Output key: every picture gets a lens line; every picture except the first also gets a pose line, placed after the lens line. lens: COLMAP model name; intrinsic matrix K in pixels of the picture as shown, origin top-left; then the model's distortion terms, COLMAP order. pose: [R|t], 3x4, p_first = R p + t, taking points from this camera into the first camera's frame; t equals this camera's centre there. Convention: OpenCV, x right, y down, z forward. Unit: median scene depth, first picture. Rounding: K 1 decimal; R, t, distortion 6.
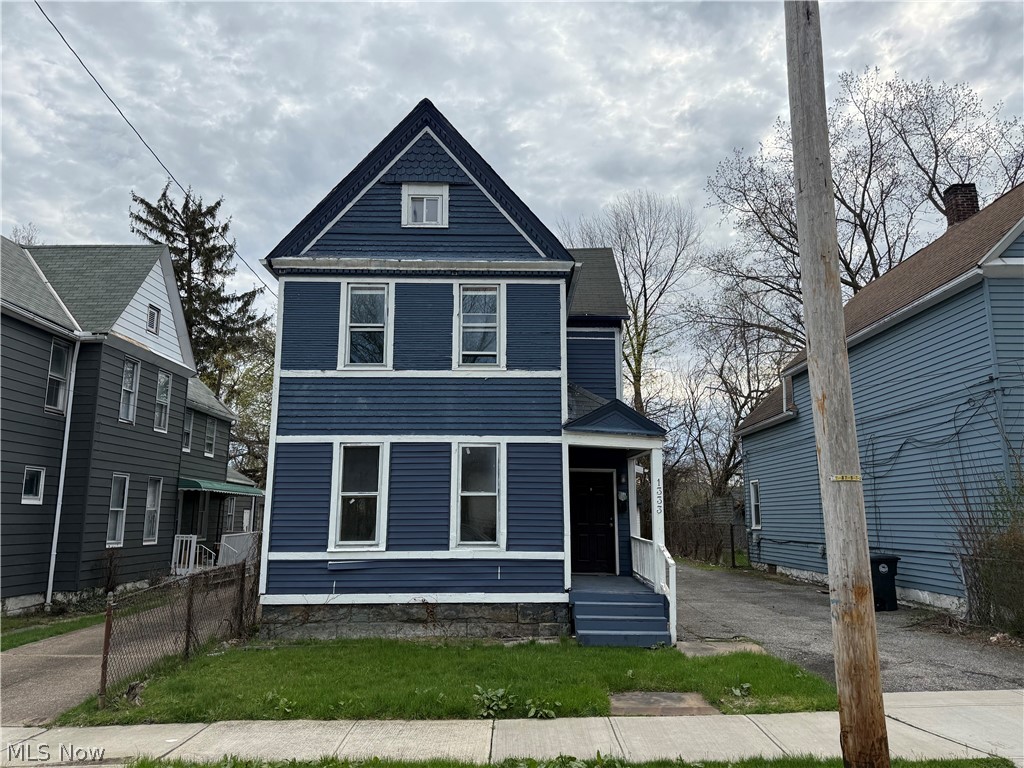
lens RADIAL K [[722.7, 0, 512.0], [0, 722.7, 384.0], [0, 0, 1]] dist [0.142938, -0.252960]
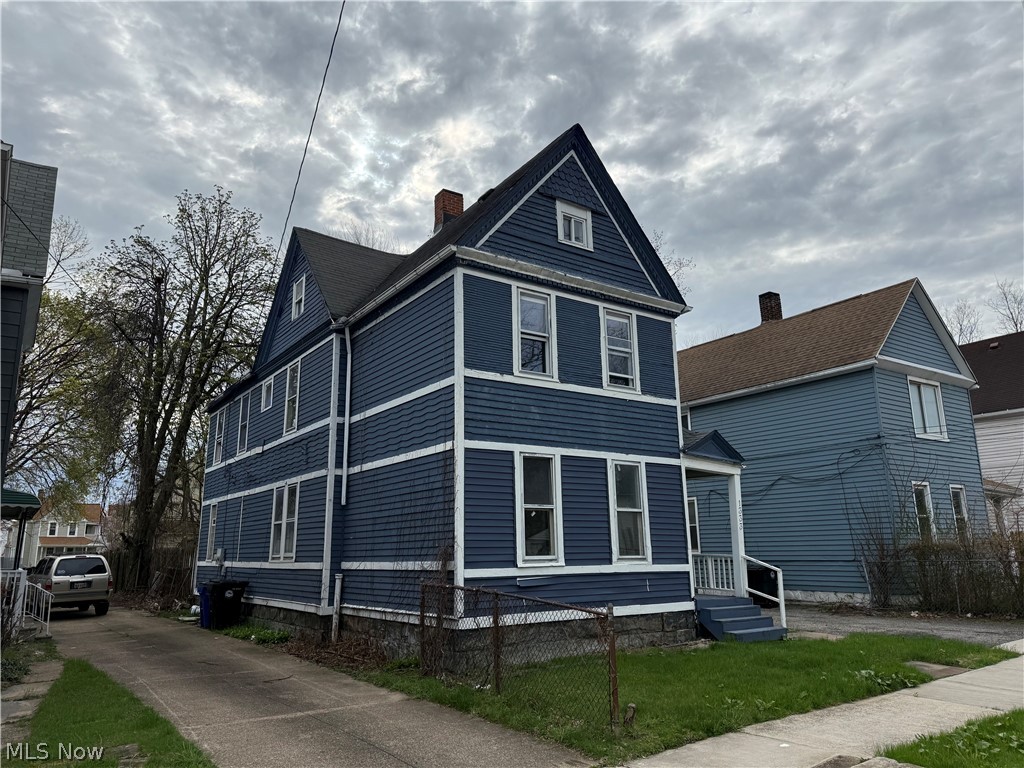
lens RADIAL K [[722.7, 0, 512.0], [0, 722.7, 384.0], [0, 0, 1]] dist [0.142938, -0.252960]
pose [[0.820052, 0.114126, 0.560793, -0.777996], [-0.085256, 0.993342, -0.077483, 0.065910], [-0.565902, 0.015729, 0.824322, 0.222815]]
